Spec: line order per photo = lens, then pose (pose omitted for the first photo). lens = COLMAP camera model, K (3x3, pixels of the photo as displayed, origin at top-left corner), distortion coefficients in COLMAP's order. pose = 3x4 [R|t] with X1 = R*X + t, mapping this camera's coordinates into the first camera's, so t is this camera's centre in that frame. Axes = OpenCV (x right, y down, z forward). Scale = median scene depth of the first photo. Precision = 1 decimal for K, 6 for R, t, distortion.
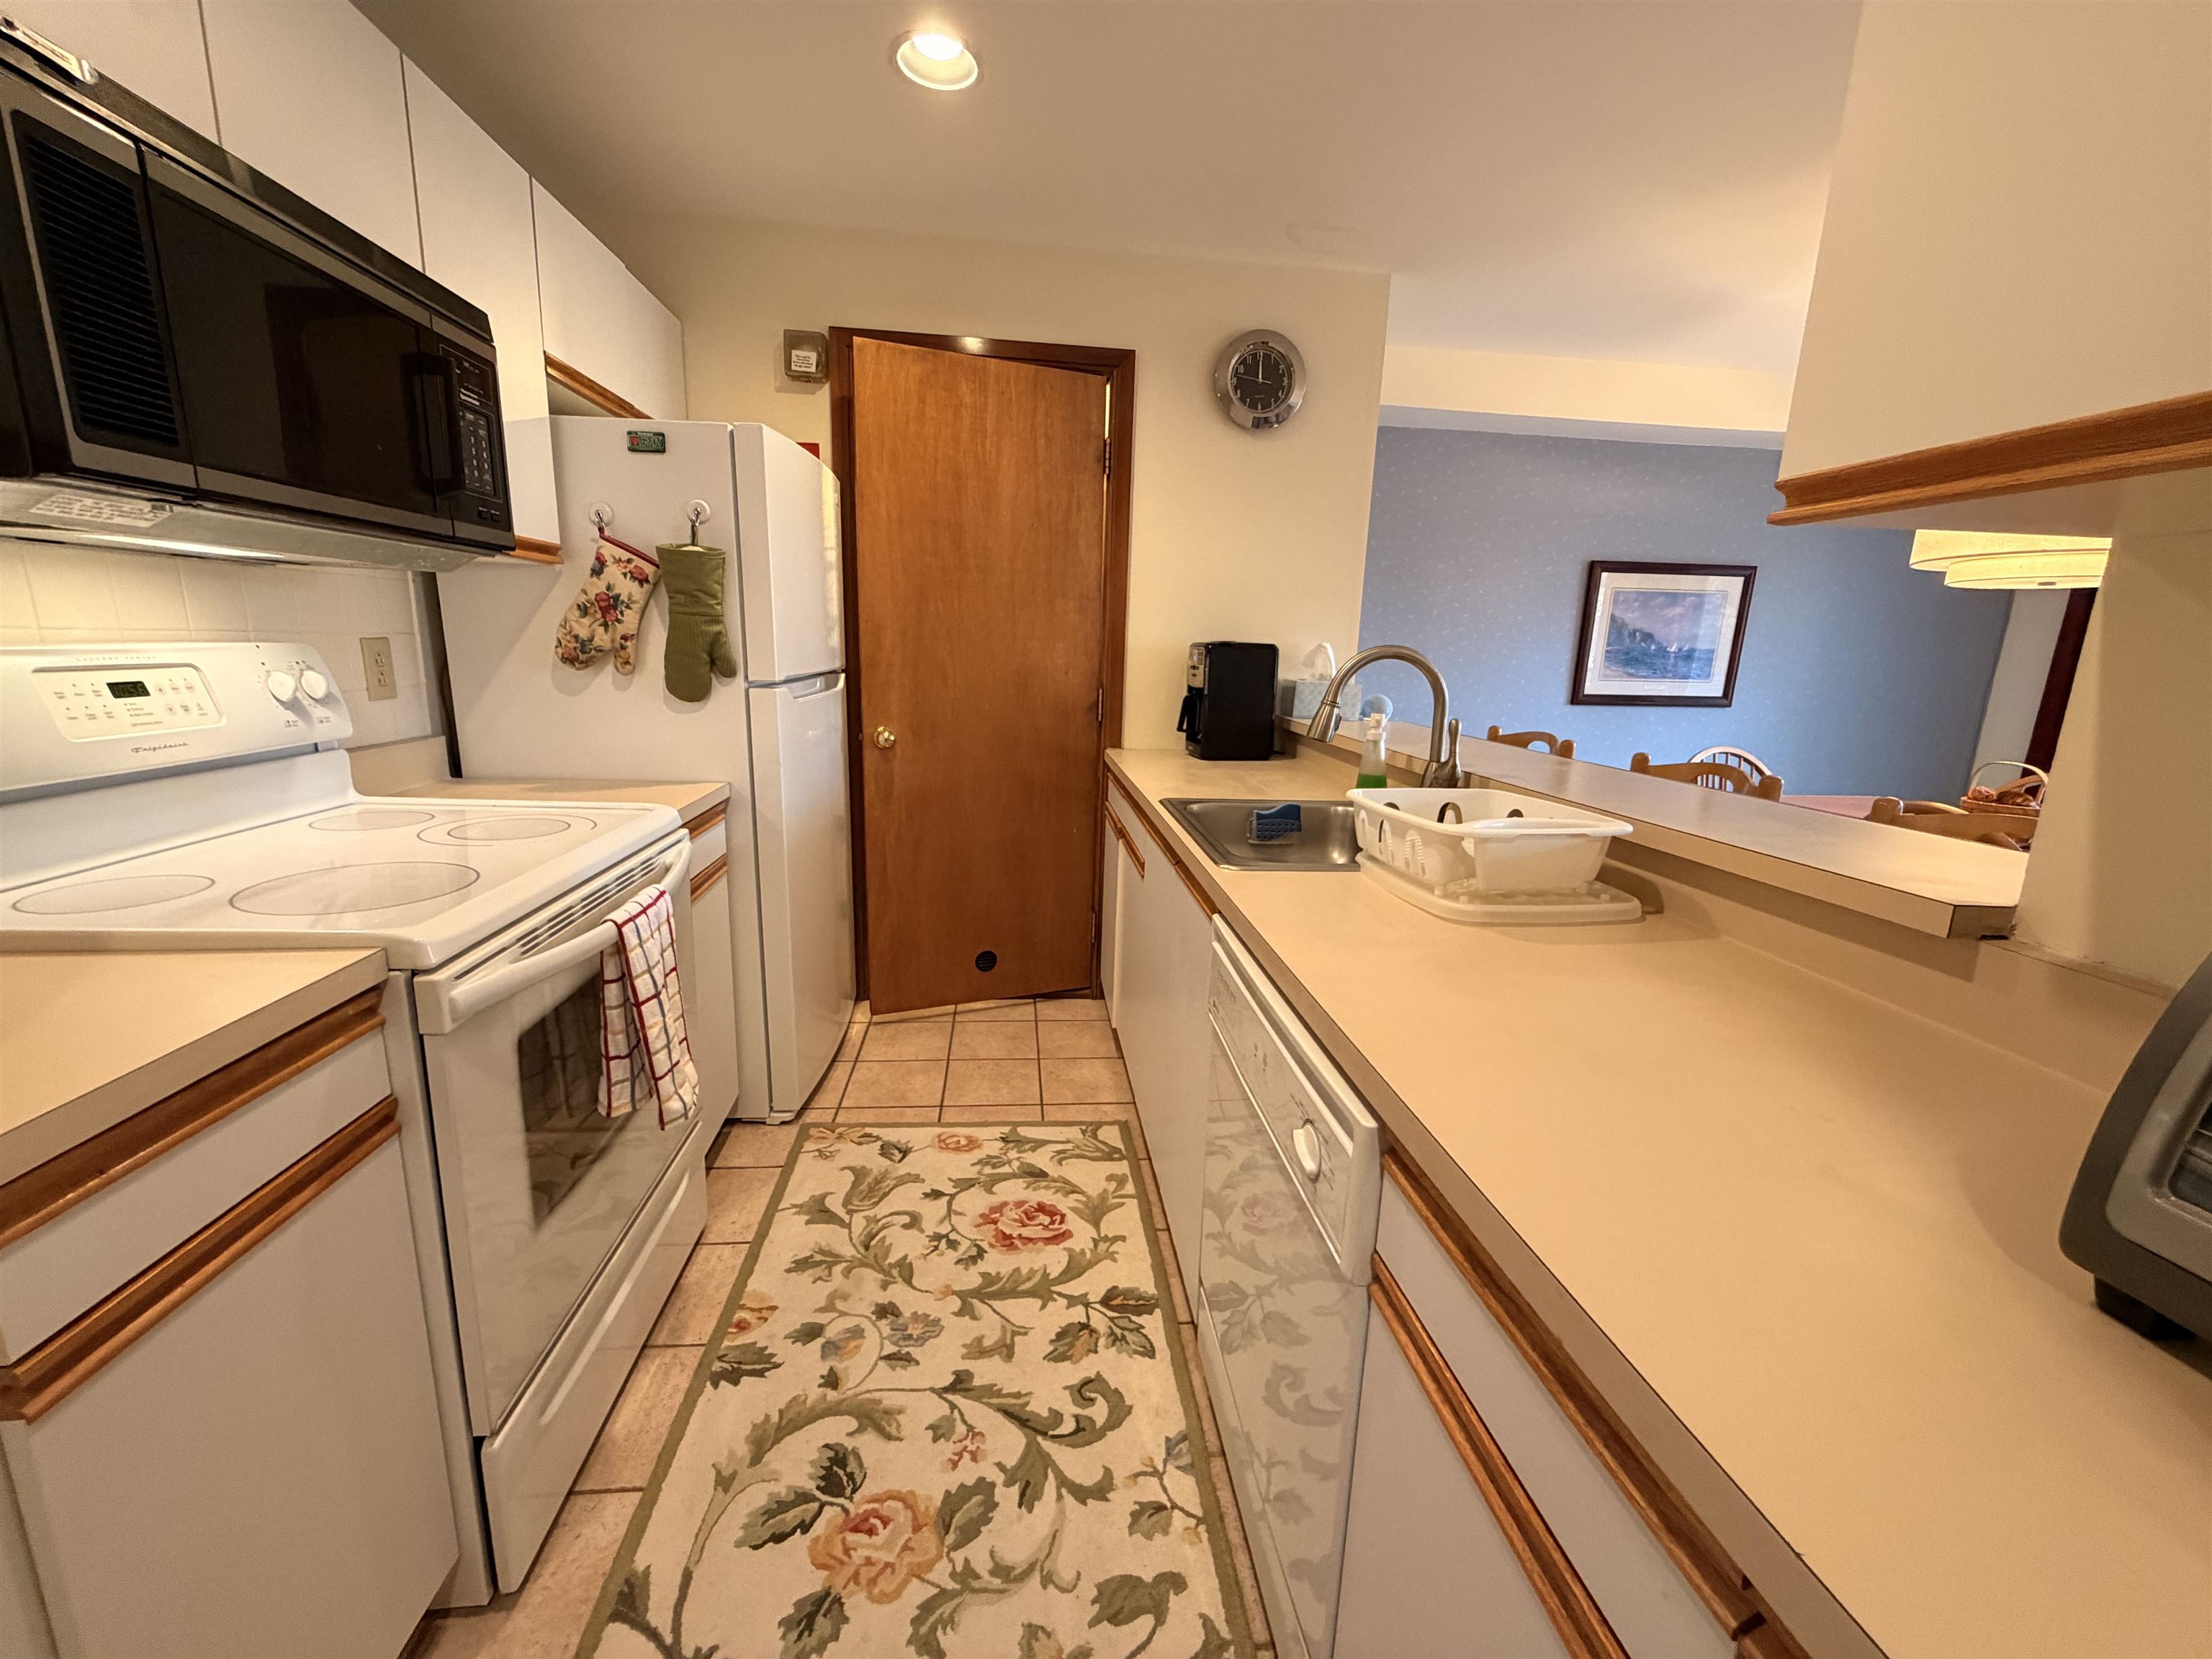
lens RADIAL K [[882.0, 0, 1098.7], [0, 882.0, 829.0], [0, 0, 1]] dist [-0.002229, 0.000366]
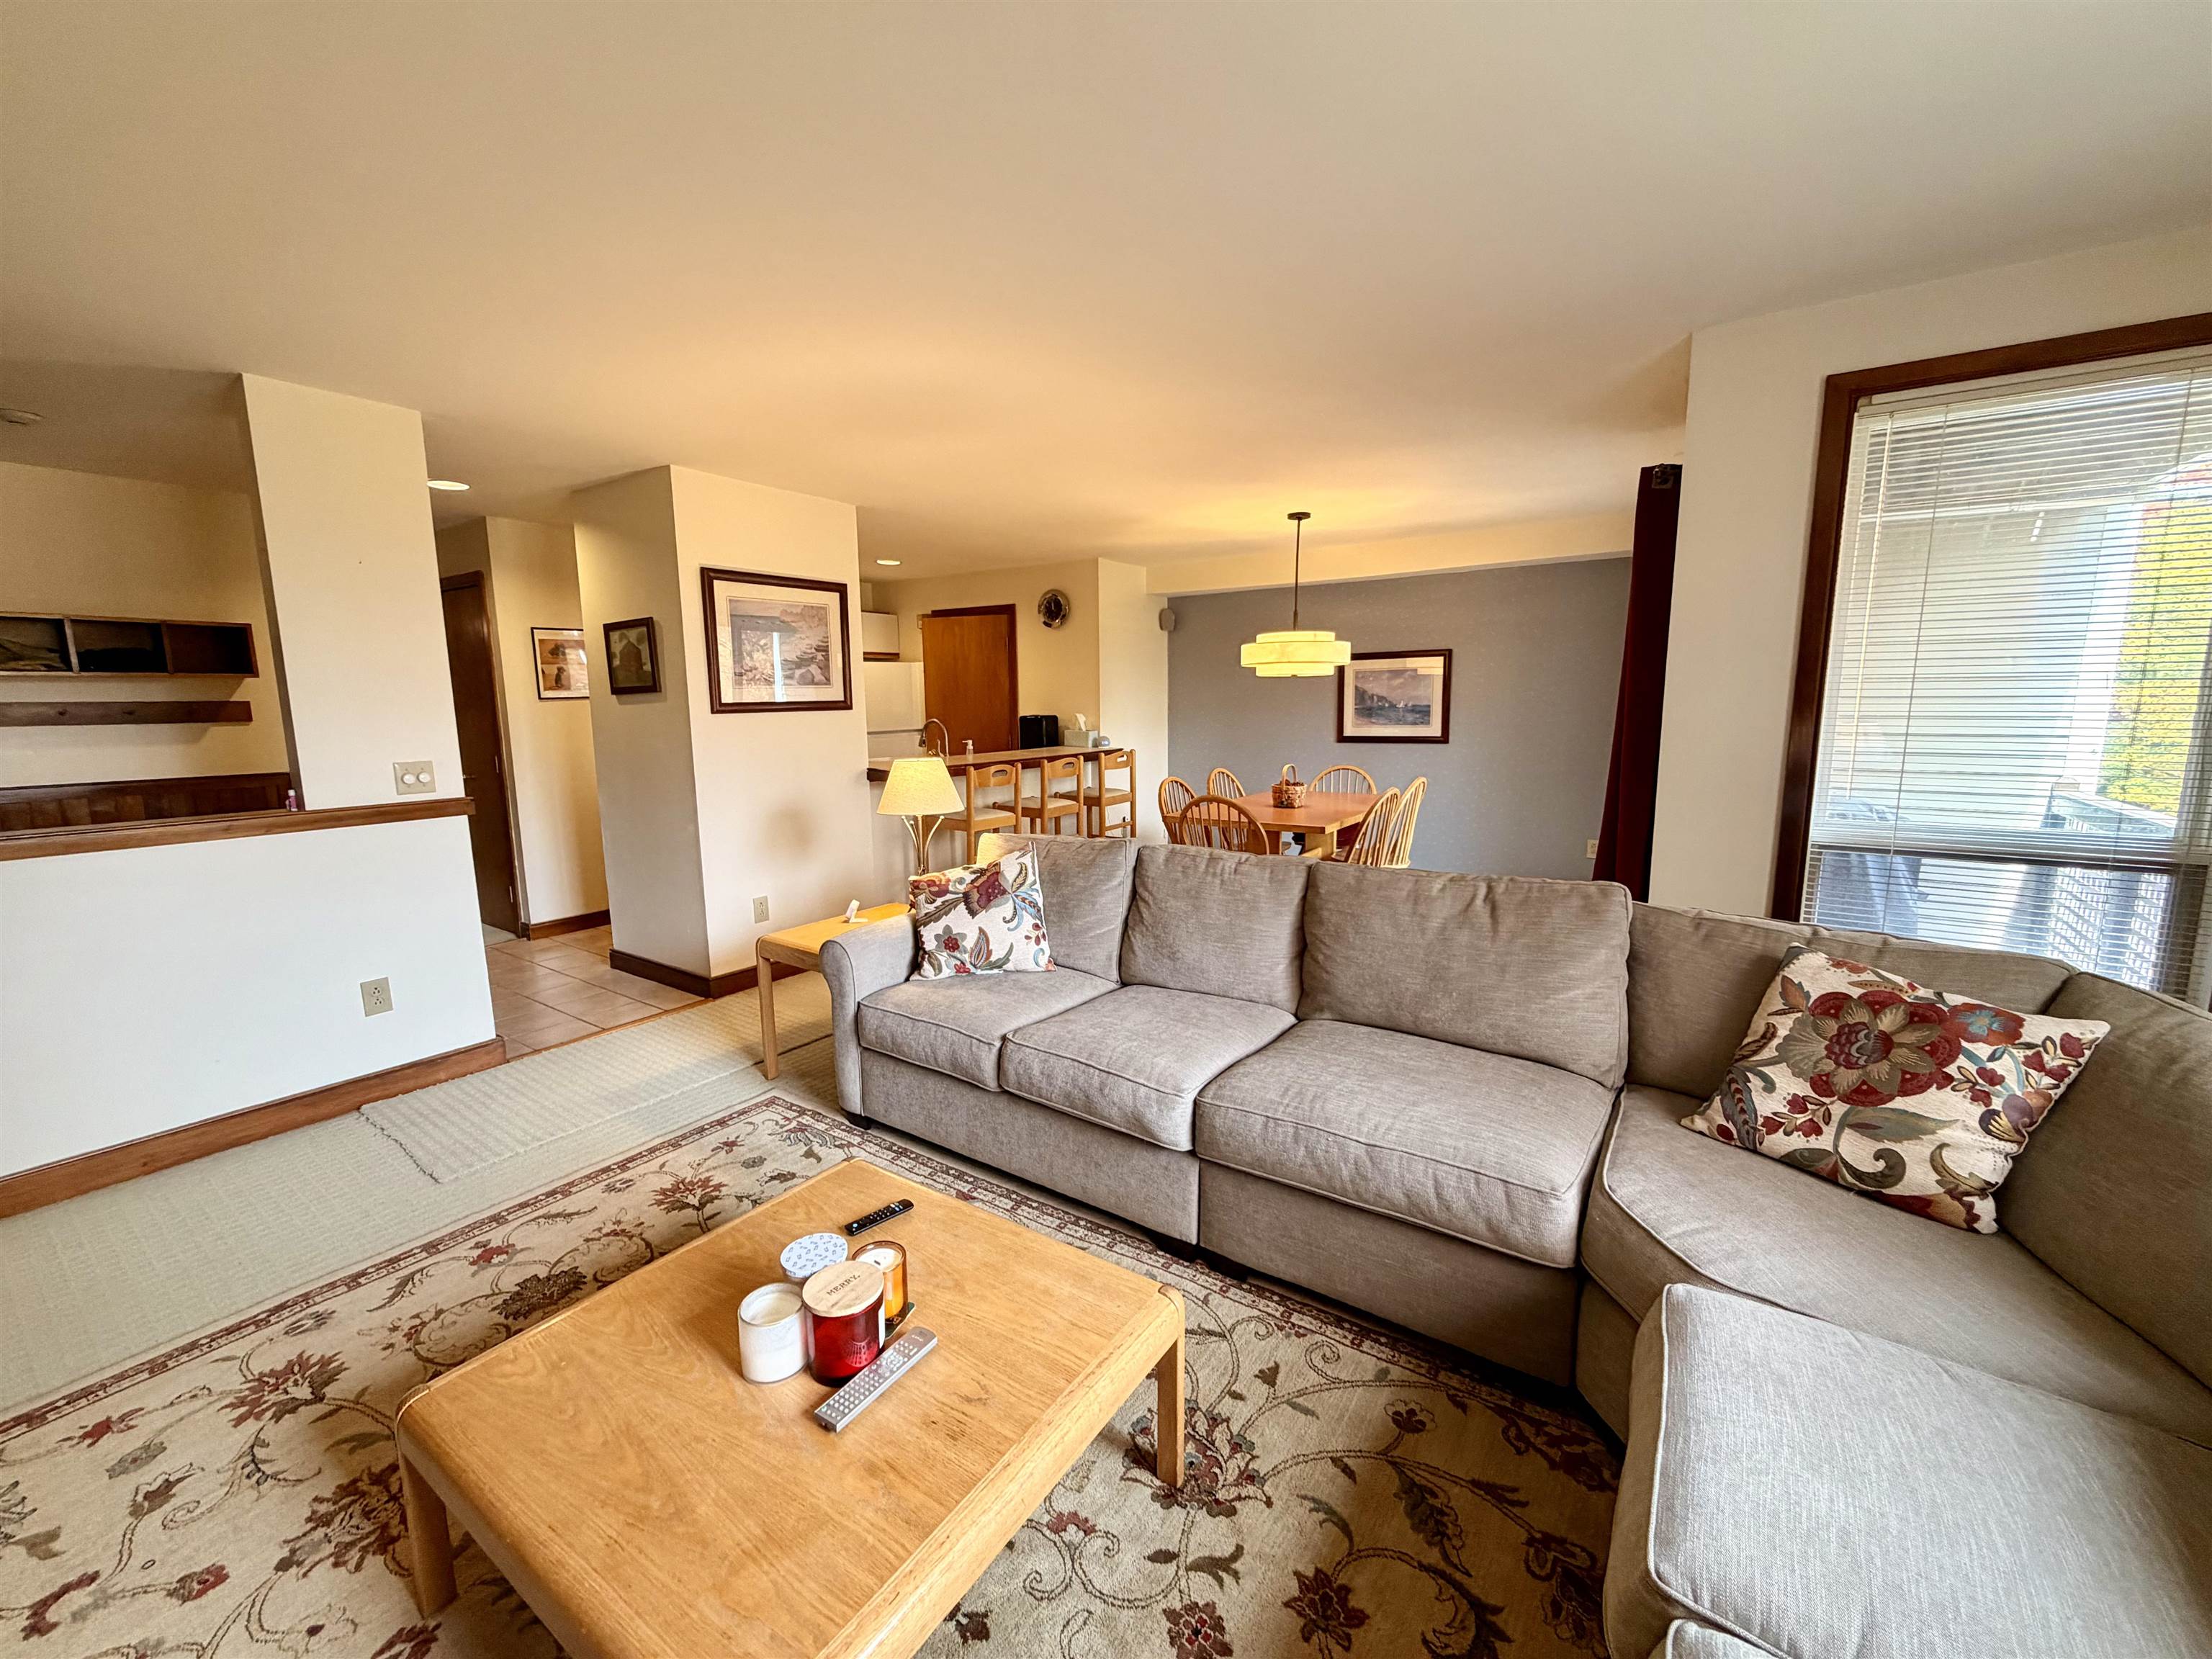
lens RADIAL K [[882.0, 0, 1107.0], [0, 882.0, 832.5], [0, 0, 1]] dist [-0.002229, 0.000366]
pose [[0.765247, 0.057390, -0.641174, 1.972319], [-0.097099, 0.994913, -0.026835, 0.165202], [0.636372, 0.082793, 0.766927, -0.752148]]
